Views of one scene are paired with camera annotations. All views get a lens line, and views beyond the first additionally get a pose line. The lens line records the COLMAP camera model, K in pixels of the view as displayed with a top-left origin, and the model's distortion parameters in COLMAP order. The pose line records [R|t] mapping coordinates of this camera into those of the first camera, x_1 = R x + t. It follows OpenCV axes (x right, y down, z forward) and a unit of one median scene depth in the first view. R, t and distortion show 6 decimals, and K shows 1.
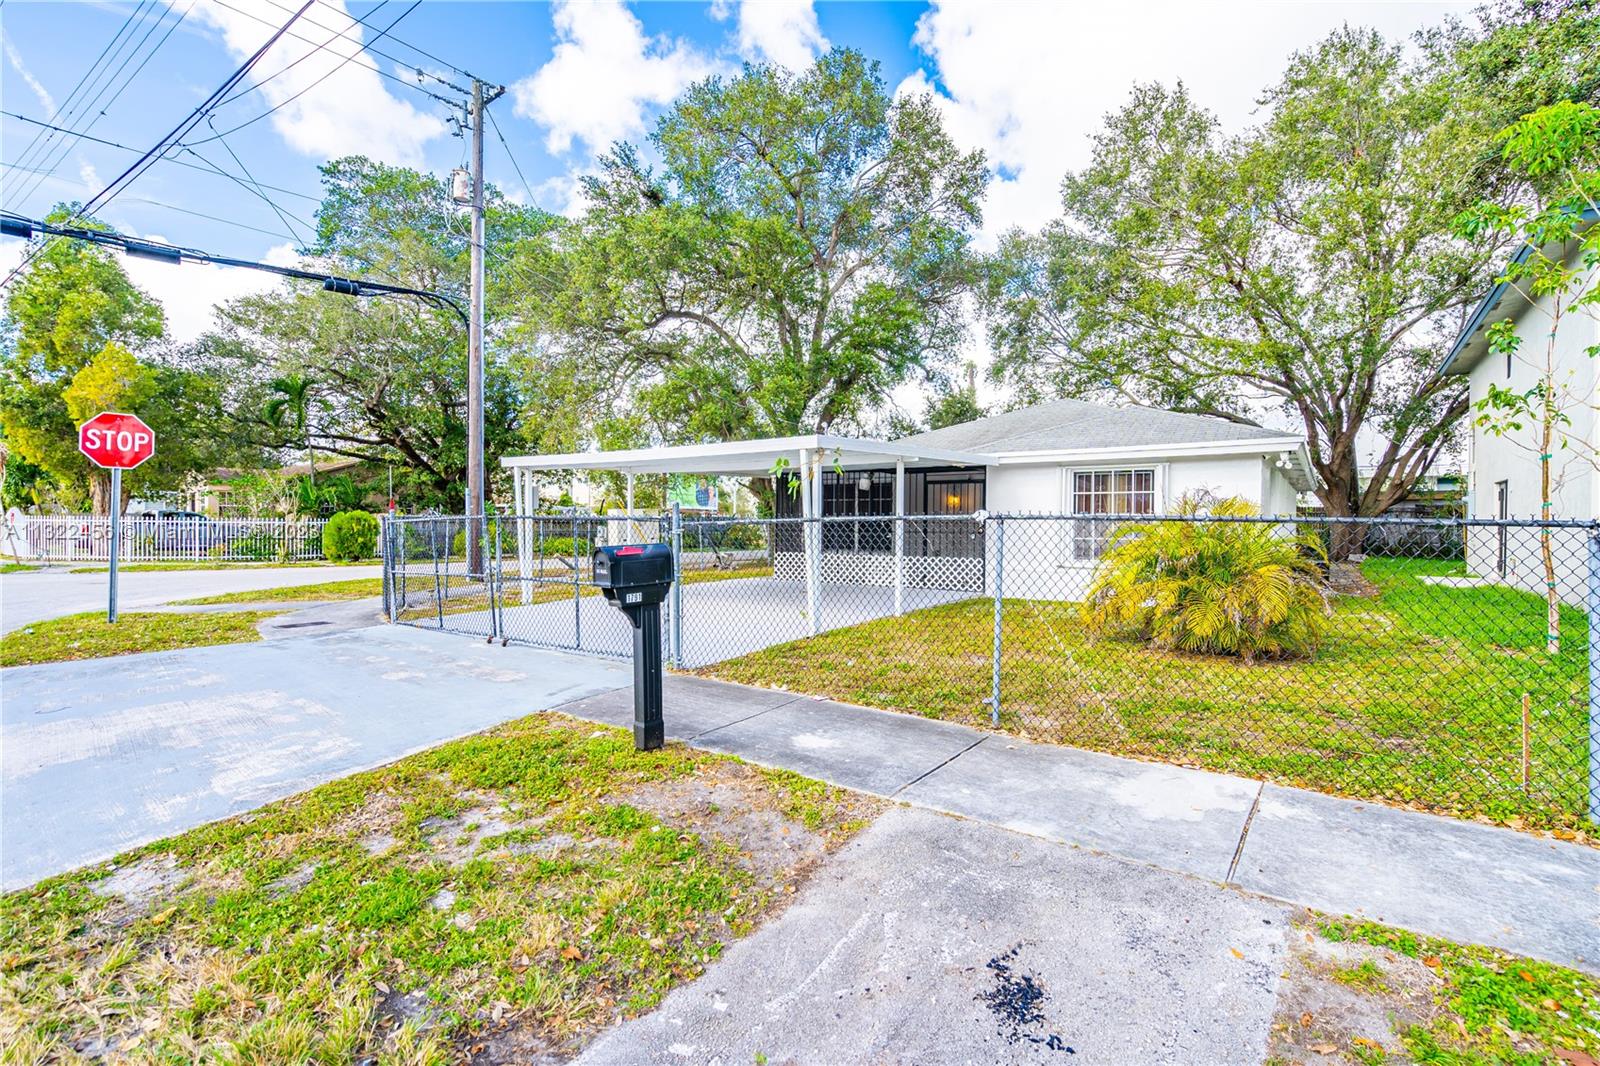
lens RADIAL K [[735.5, 0, 800.0], [0, 735.5, 533.0], [0, 0, 1]] dist [-0.001478, 0.000520]
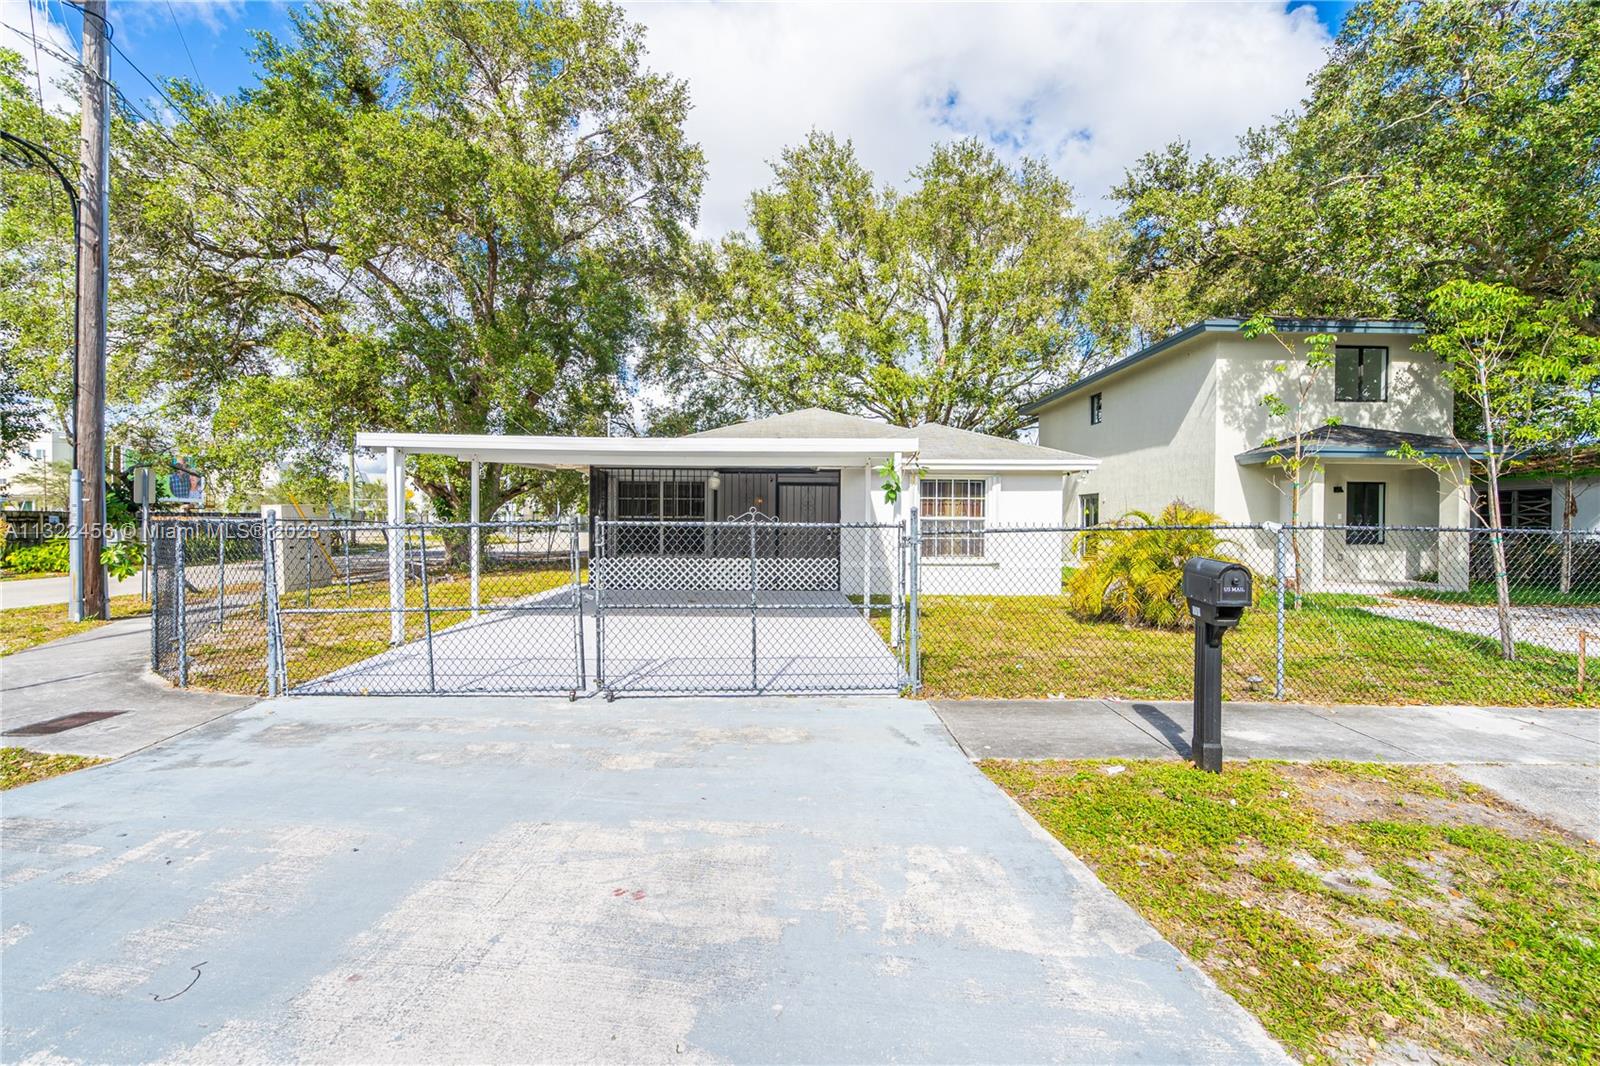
lens RADIAL K [[729.2, 0, 832.1], [0, 729.2, 540.0], [0, 0, 1]] dist [-0.000913, -0.000099]
pose [[0.808333, -0.016125, 0.588505, -0.296191], [0.007553, 0.999827, 0.017020, -0.007324], [-0.588677, -0.009313, 0.808314, 0.132454]]
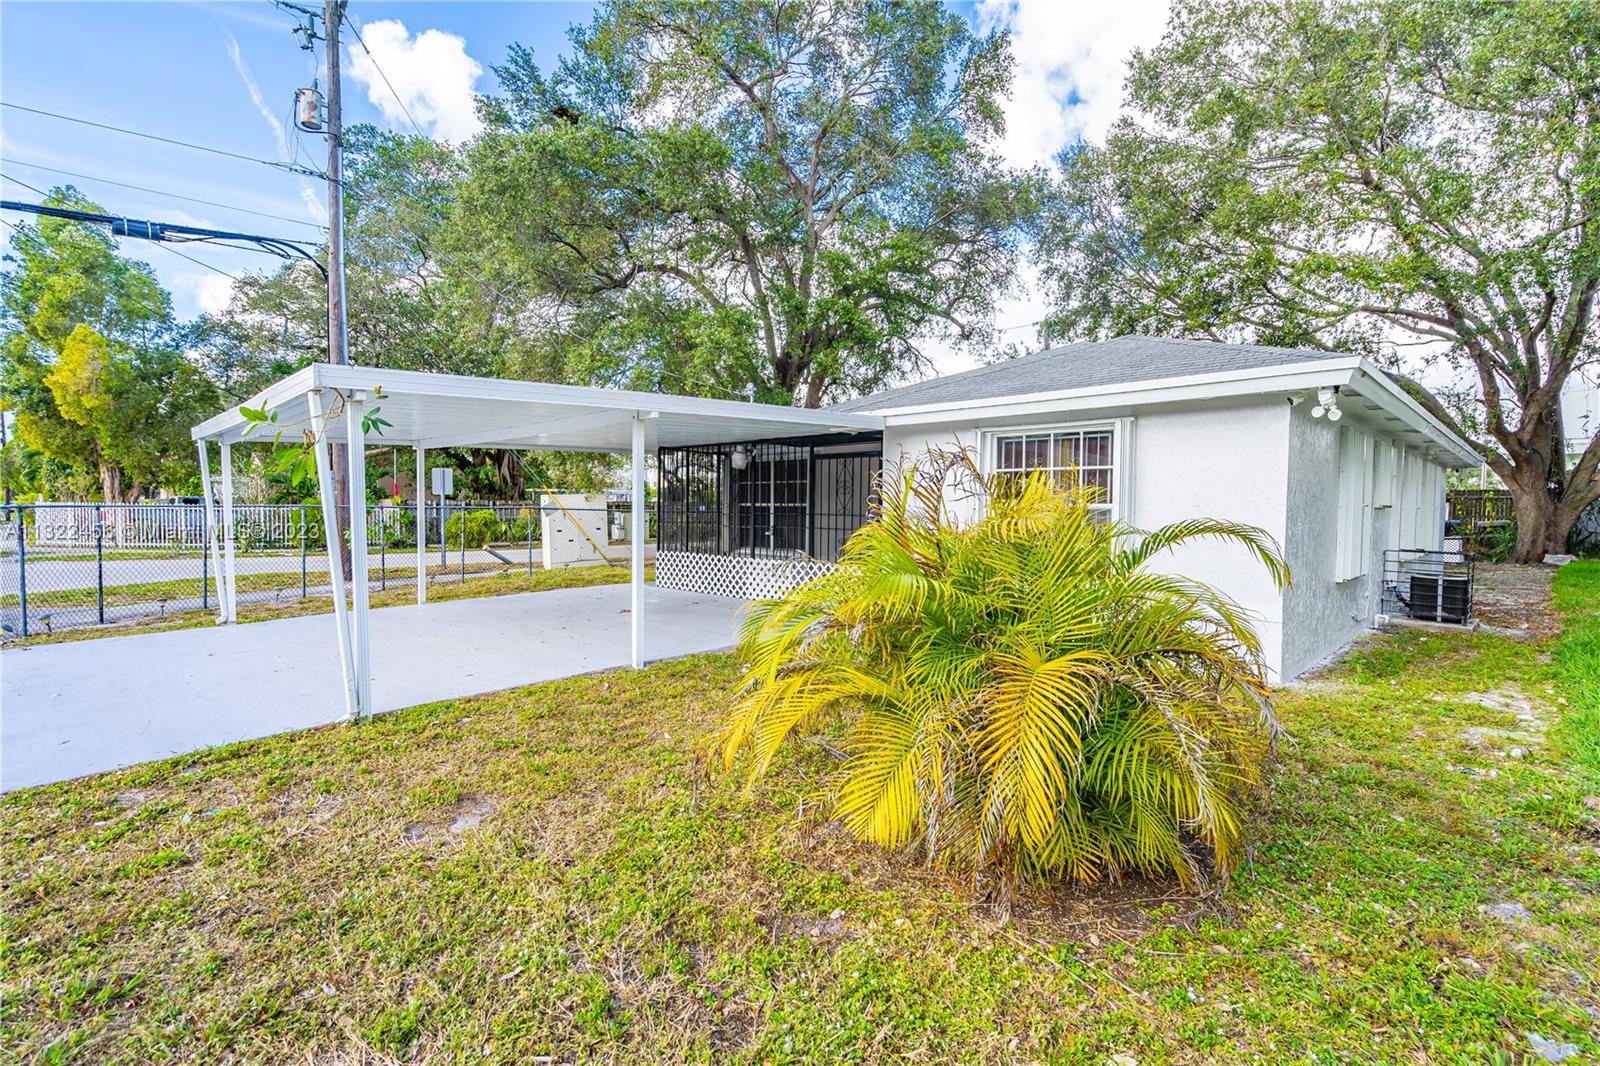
lens RADIAL K [[741.1, 0, 800.0], [0, 741.1, 533.0], [0, 0, 1]] dist [0.001423, 0.000159]
pose [[0.985935, 0.007055, -0.166980, 0.233559], [-0.003536, 0.999766, 0.021364, -0.009378], [0.167091, -0.020473, 0.985729, 0.250802]]
